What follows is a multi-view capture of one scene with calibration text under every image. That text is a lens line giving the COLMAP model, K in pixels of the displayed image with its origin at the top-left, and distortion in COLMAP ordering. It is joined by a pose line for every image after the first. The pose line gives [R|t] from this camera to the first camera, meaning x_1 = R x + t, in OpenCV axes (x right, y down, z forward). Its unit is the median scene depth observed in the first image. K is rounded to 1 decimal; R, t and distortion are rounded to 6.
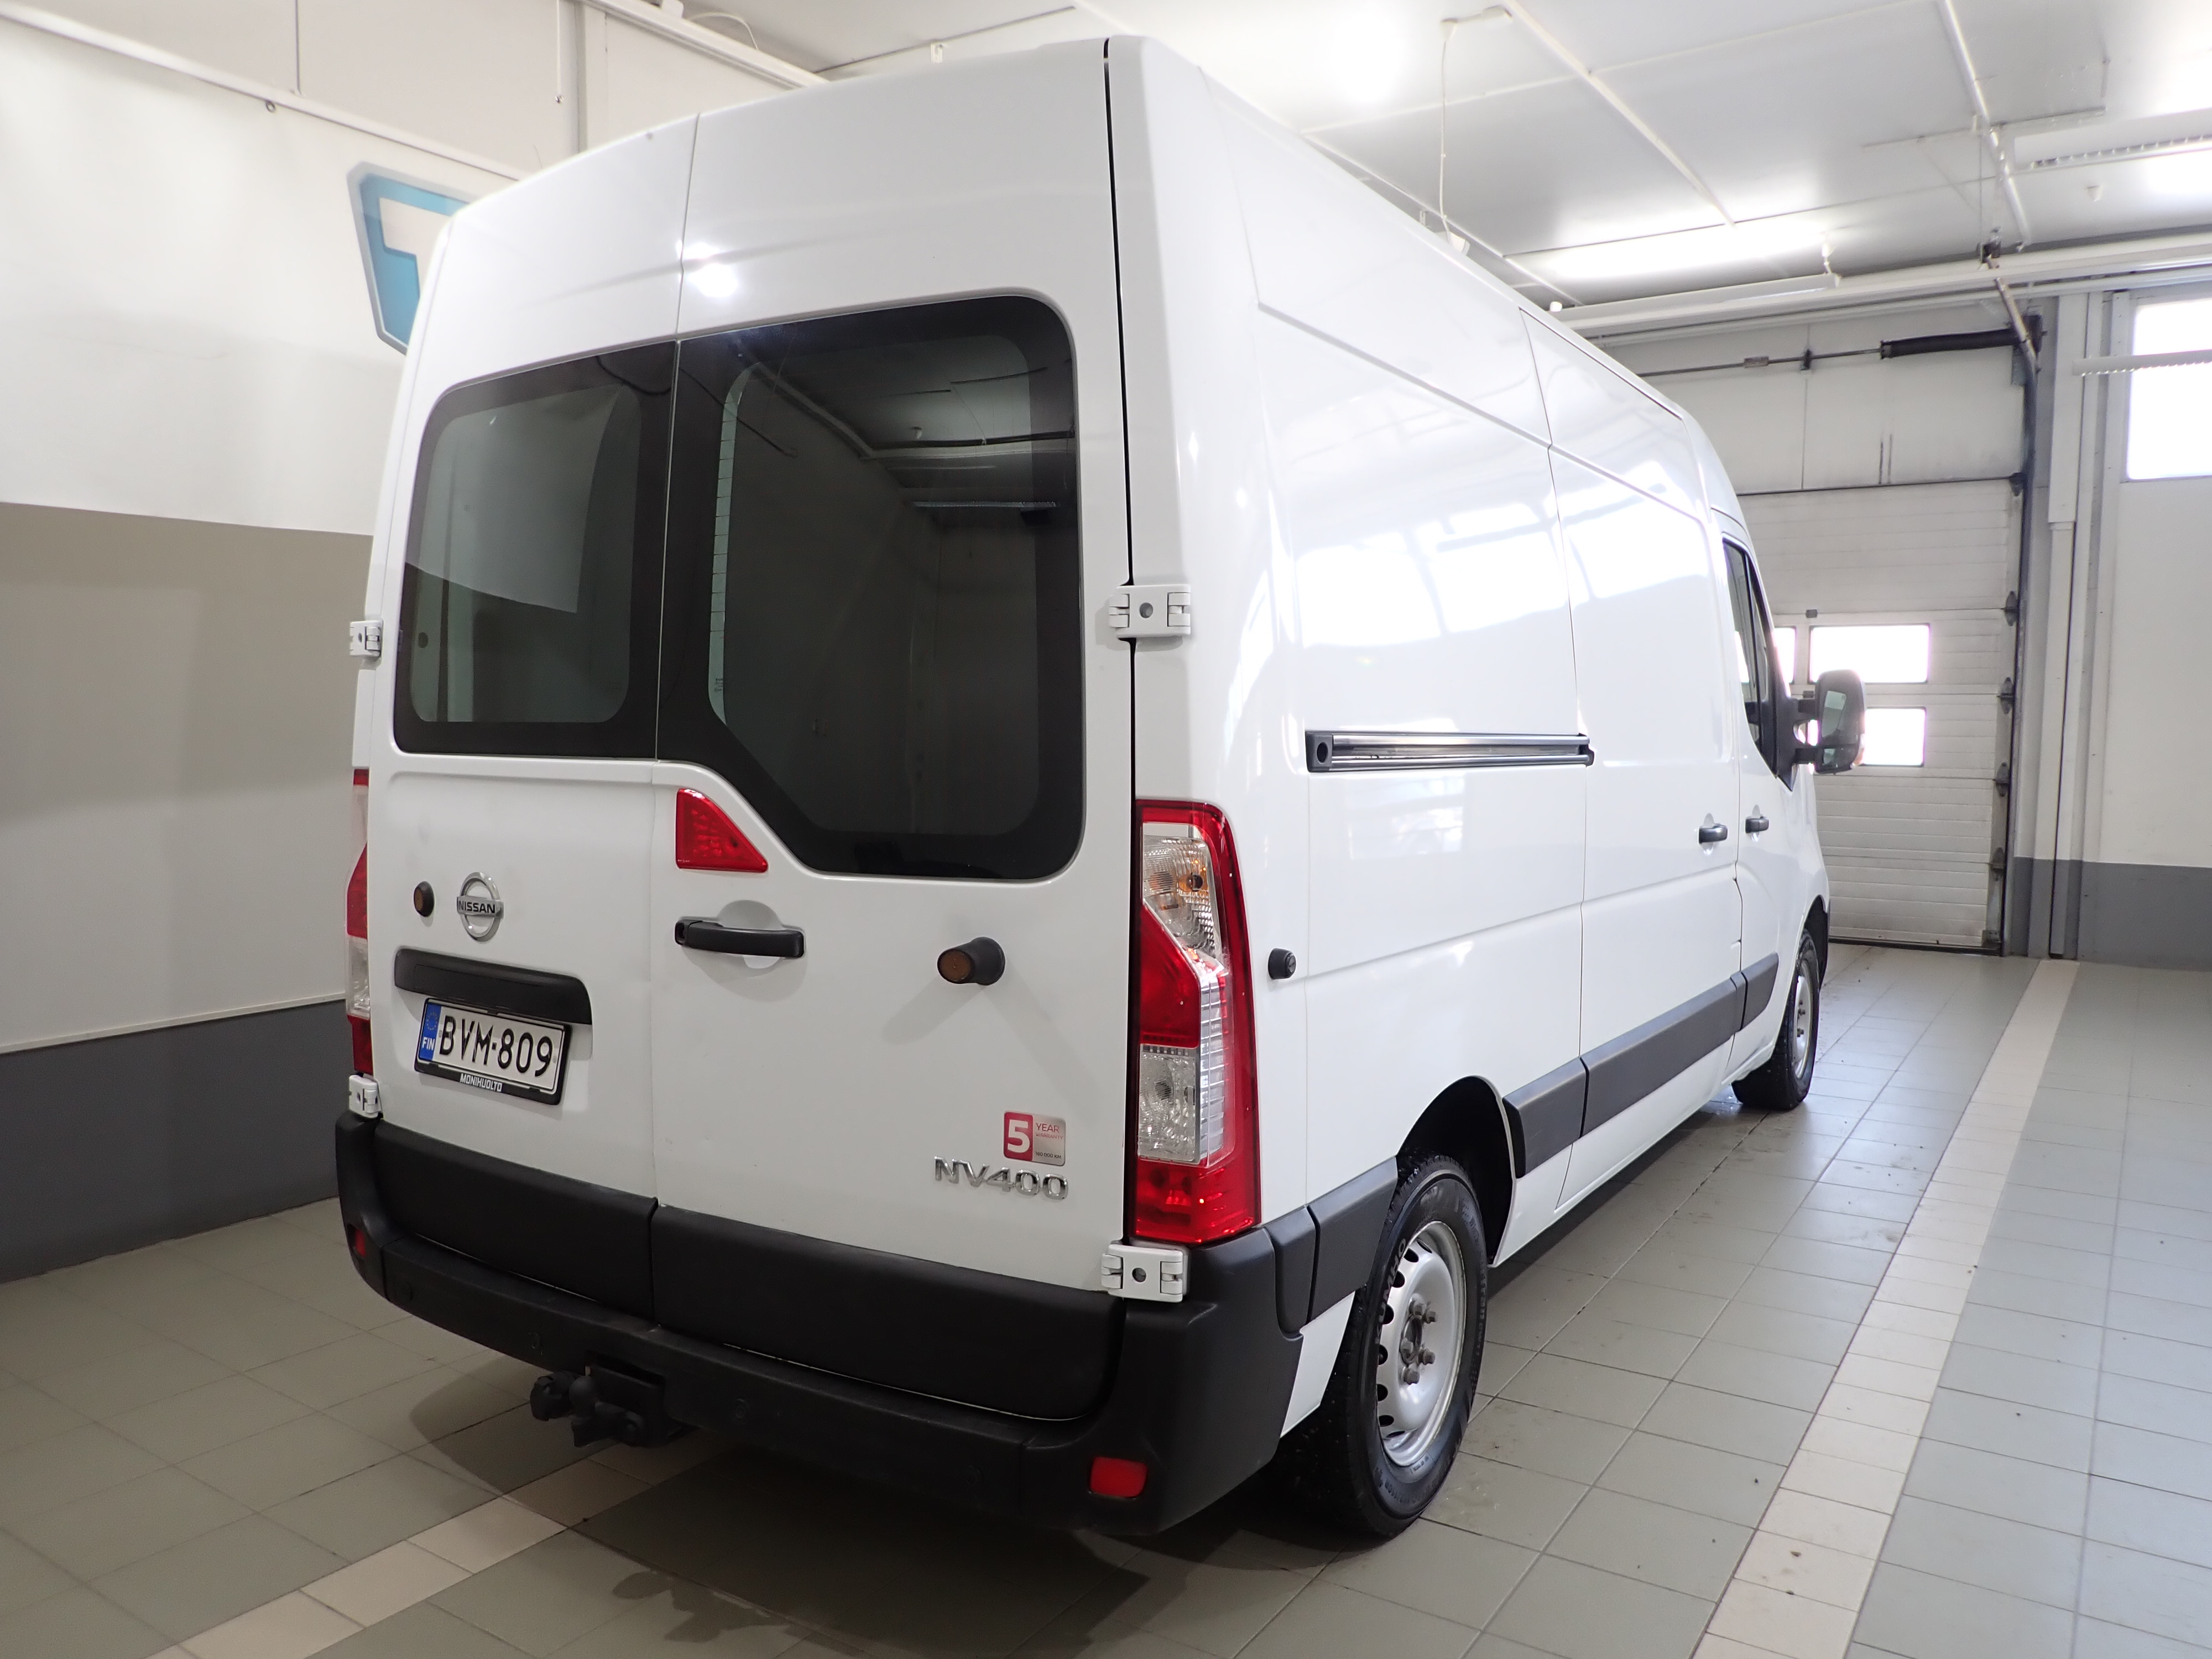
lens RADIAL K [[1623.3, 0, 1102.4], [0, 1623.3, 819.4], [0, 0, 1]] dist [-0.000468, -0.006327]
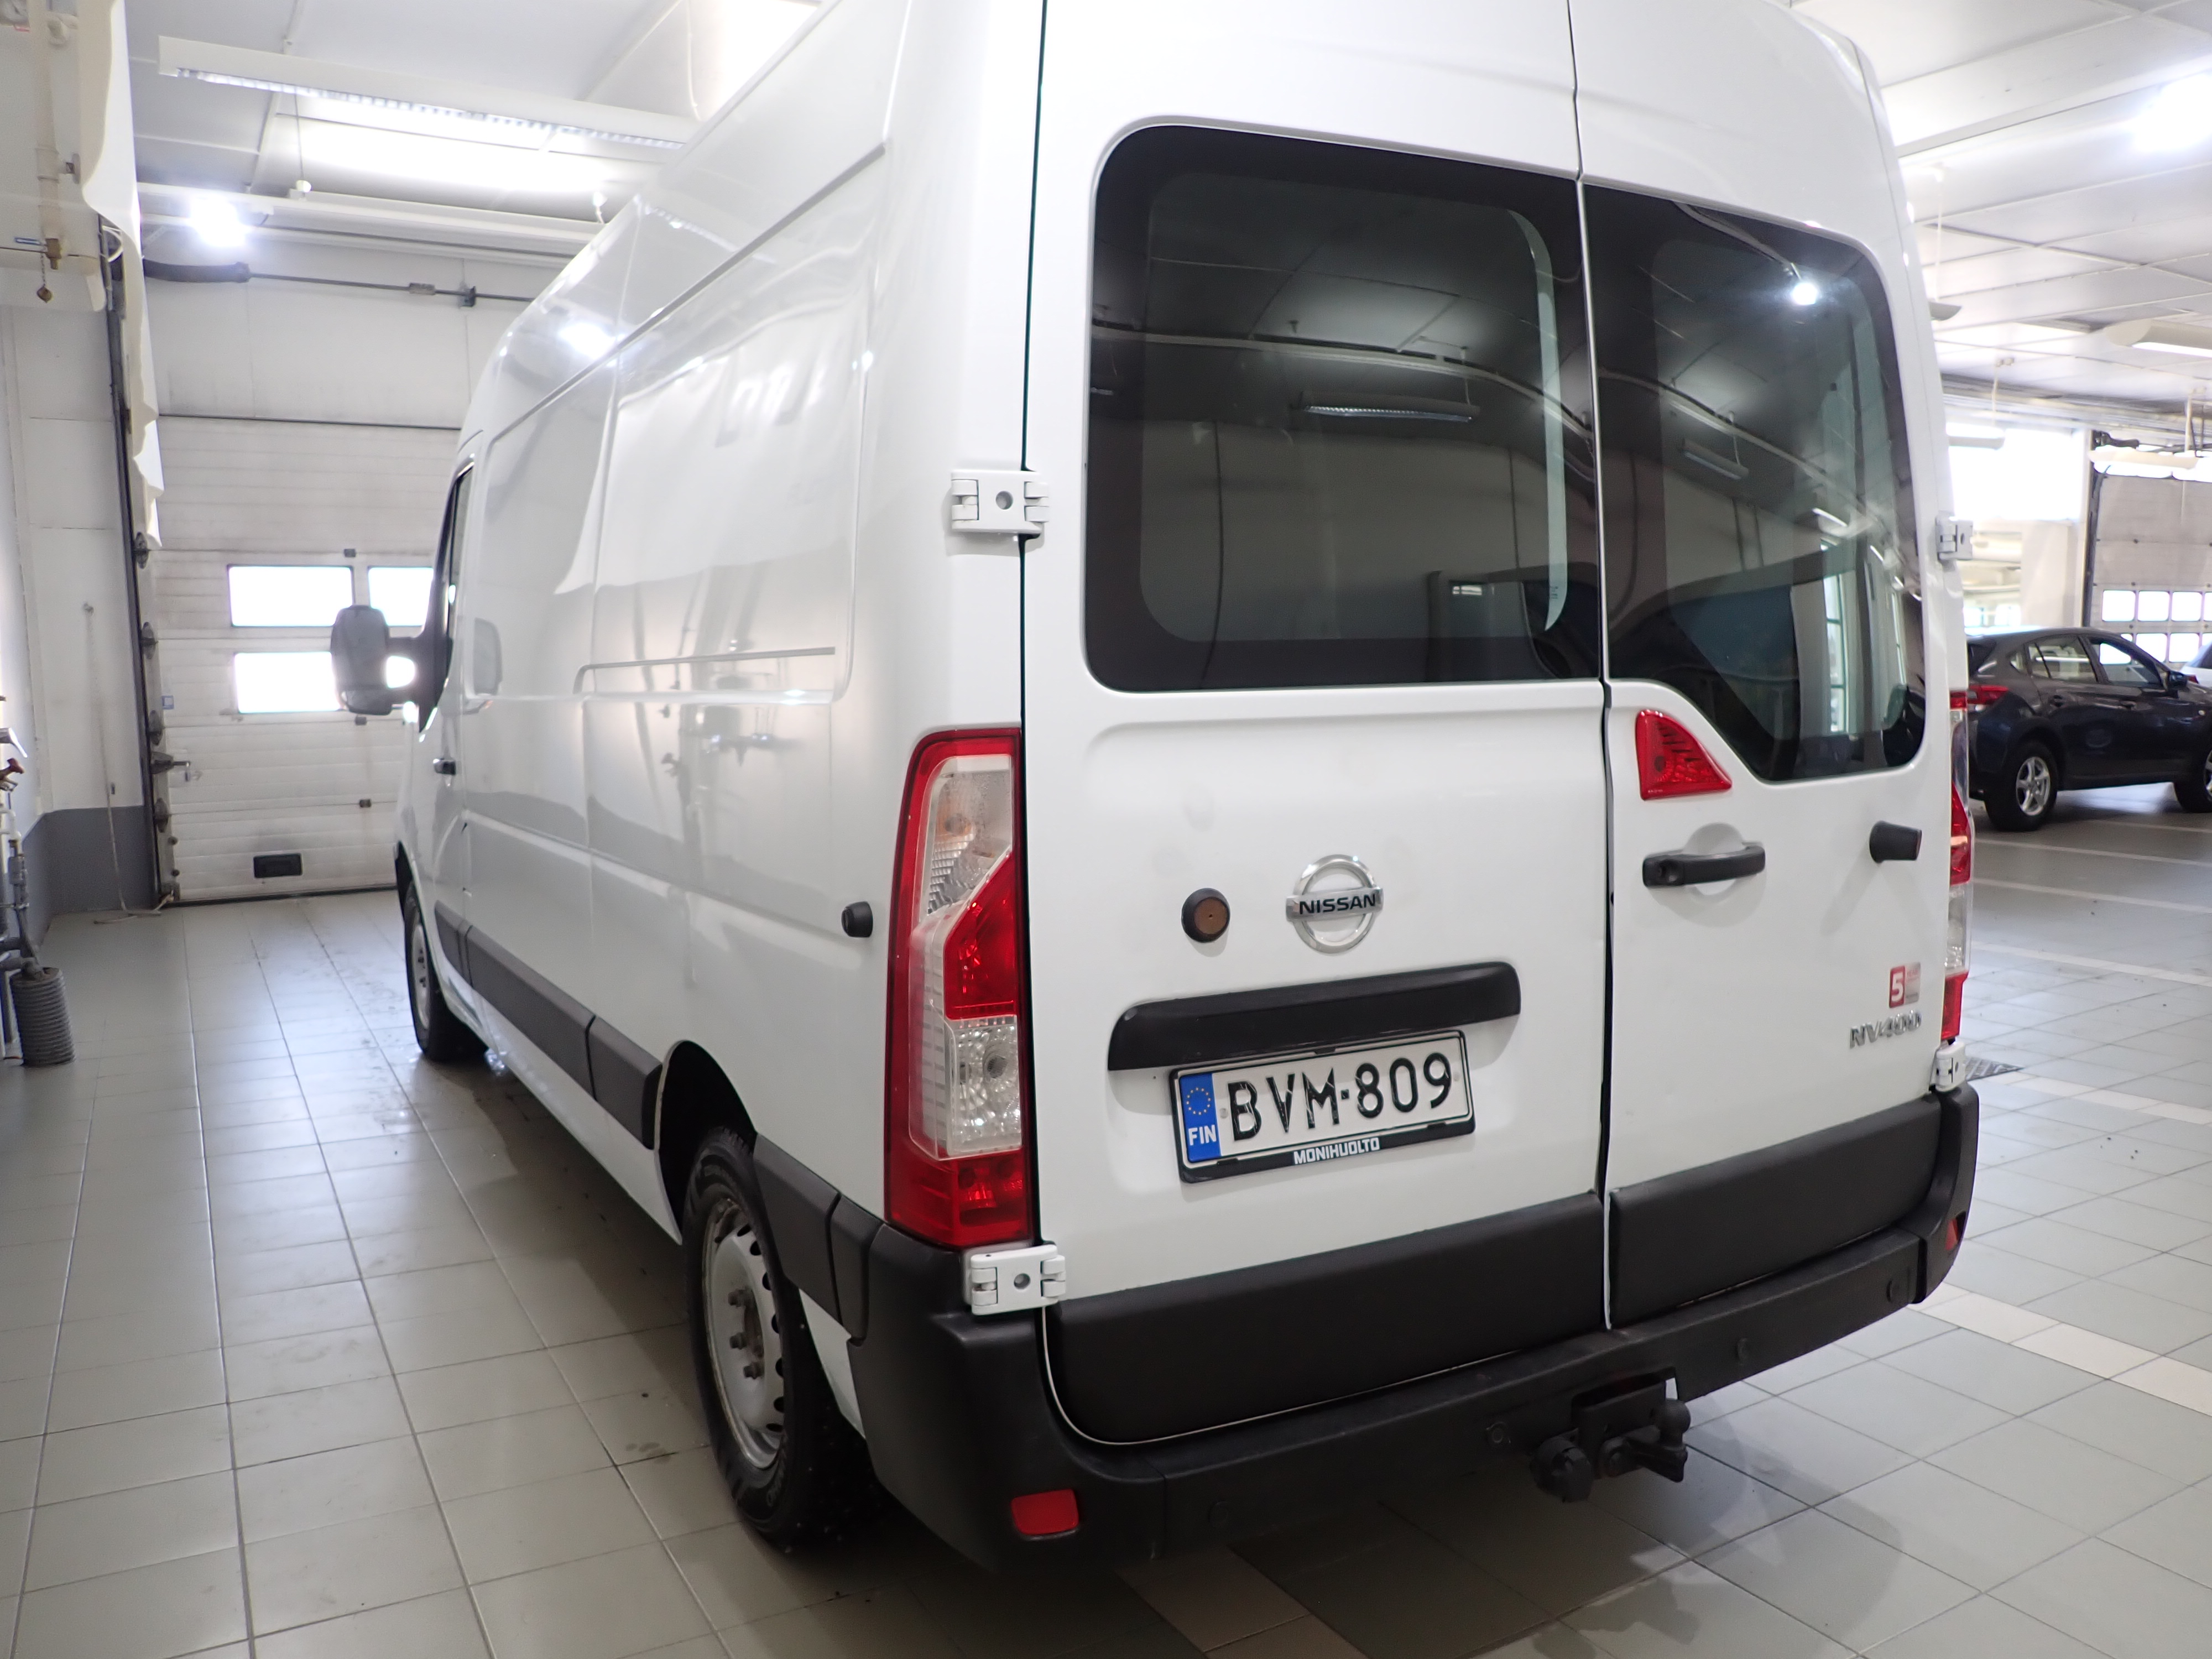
lens RADIAL K [[1623.3, 0, 1103.0], [0, 1623.3, 824.2], [0, 0, 1]] dist [-0.000468, -0.006327]
pose [[0.450538, -0.102411, 0.886864, -1.169479], [0.074523, 0.994246, 0.076952, -0.046740], [-0.889641, 0.031422, 0.455577, 0.856153]]
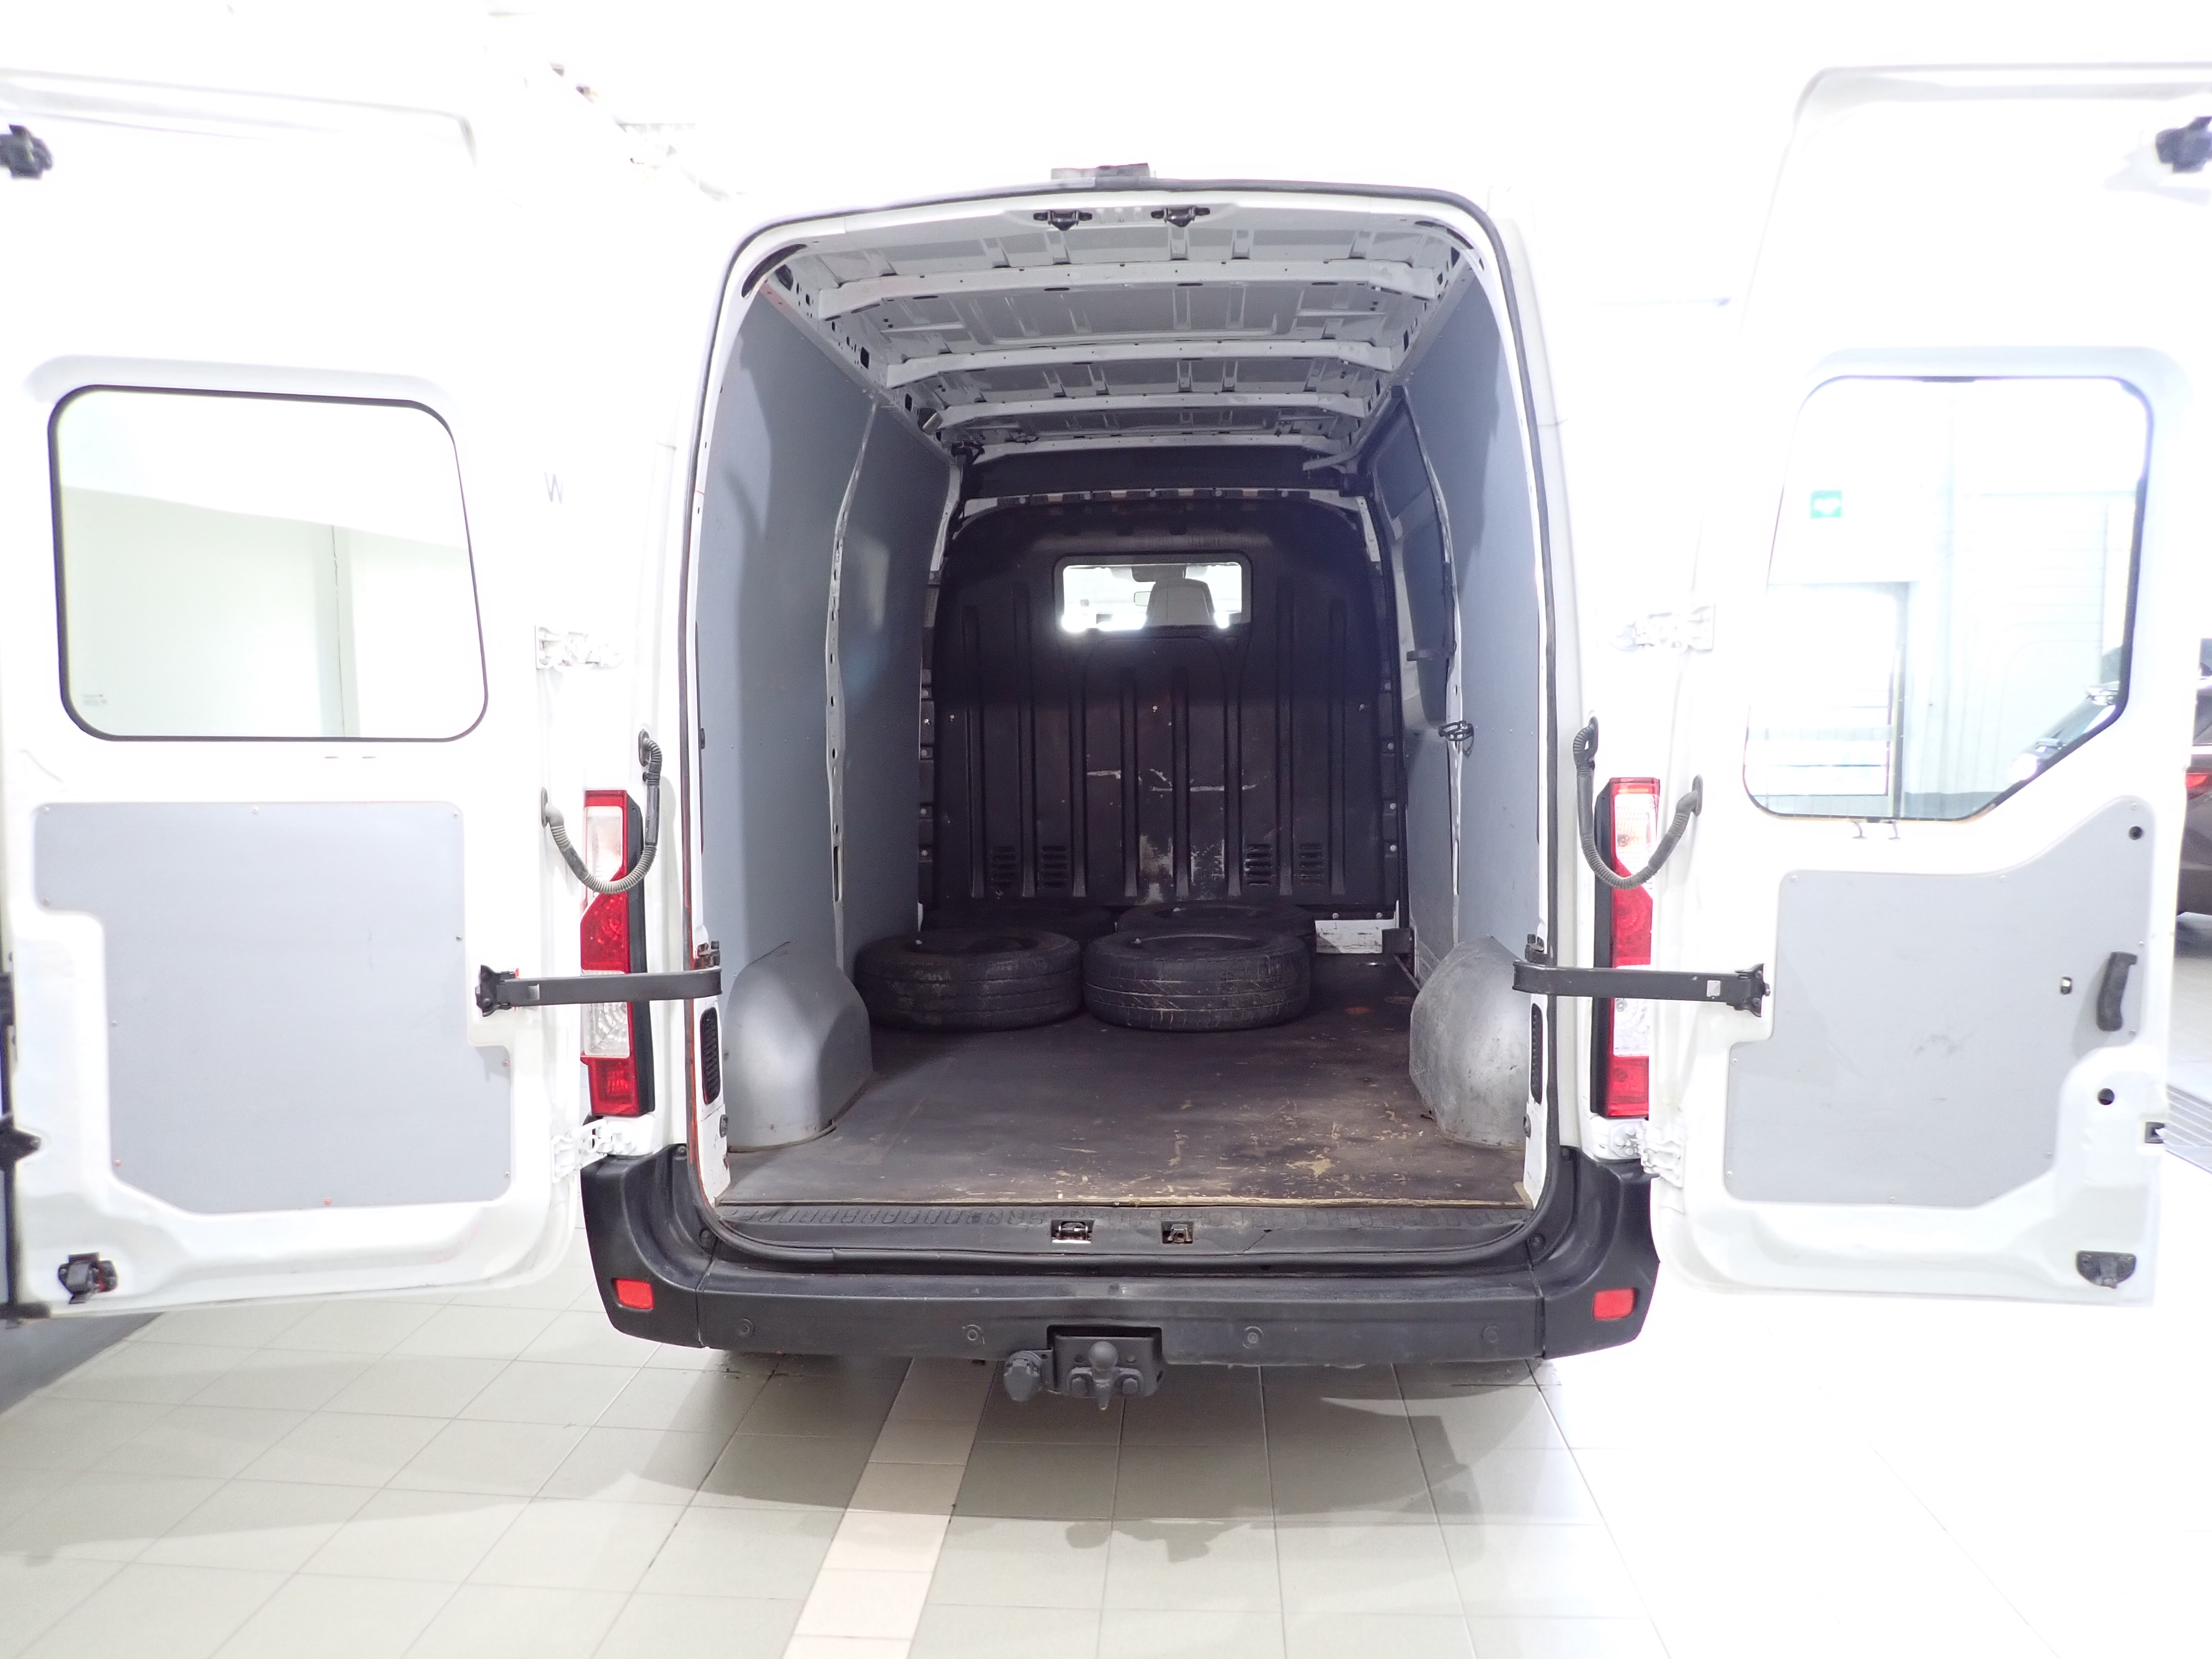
lens RADIAL K [[1623.3, 0, 1098.5], [0, 1623.3, 832.7], [0, 0, 1]] dist [-0.000468, -0.006327]
pose [[0.871337, -0.062613, 0.486673, -0.811289], [0.052194, 0.998025, 0.034952, -0.028670], [-0.487900, -0.005053, 0.872885, 0.067144]]
